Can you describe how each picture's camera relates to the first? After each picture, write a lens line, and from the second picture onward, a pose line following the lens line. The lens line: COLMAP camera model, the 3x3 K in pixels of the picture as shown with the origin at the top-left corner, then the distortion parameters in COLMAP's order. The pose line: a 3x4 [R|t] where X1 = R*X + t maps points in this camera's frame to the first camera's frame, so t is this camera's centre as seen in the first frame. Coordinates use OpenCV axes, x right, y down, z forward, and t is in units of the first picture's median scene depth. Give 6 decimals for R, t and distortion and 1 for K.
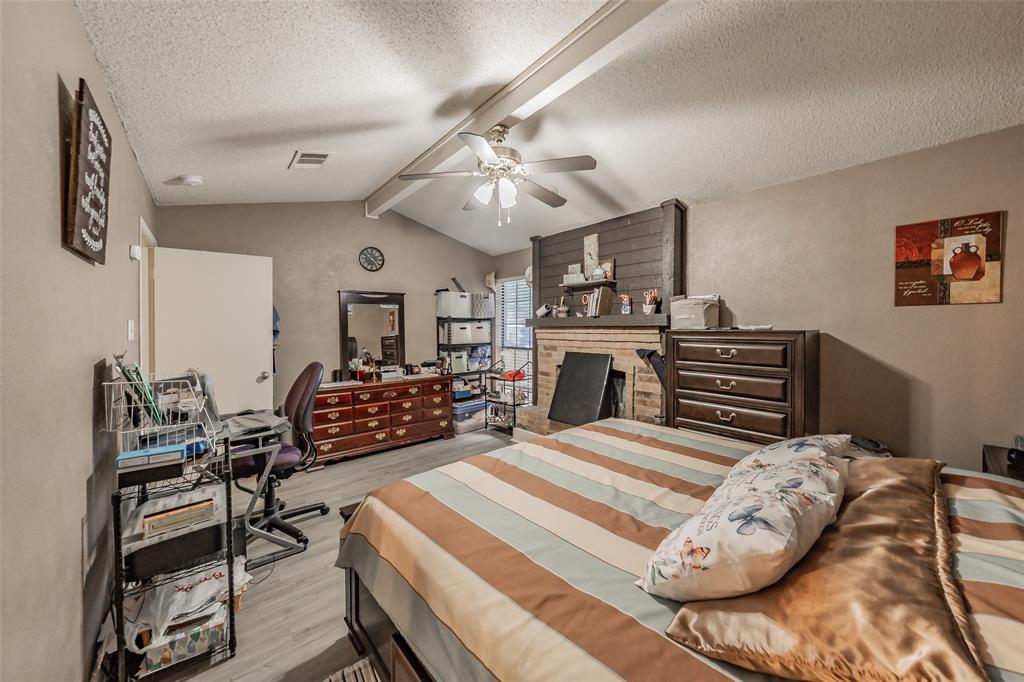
lens RADIAL K [[360.0, 0, 512.0], [0, 360.0, 341.0], [0, 0, 1]] dist [-0.000872, 0.000075]
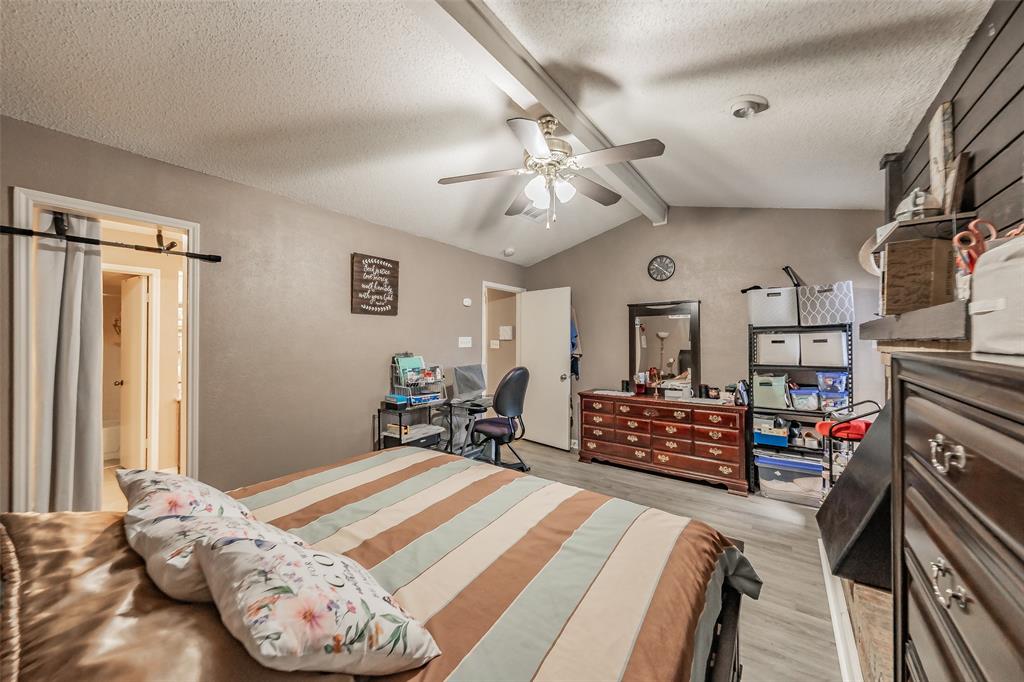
lens RADIAL K [[364.3, 0, 500.5], [0, 364.3, 343.7], [0, 0, 1]] dist [0.000059, 0.000073]
pose [[0.199002, 0.011906, -0.979927, 0.440367], [-0.035851, 0.999345, 0.004861, -0.017346], [0.979343, 0.034164, 0.199298, 0.378286]]
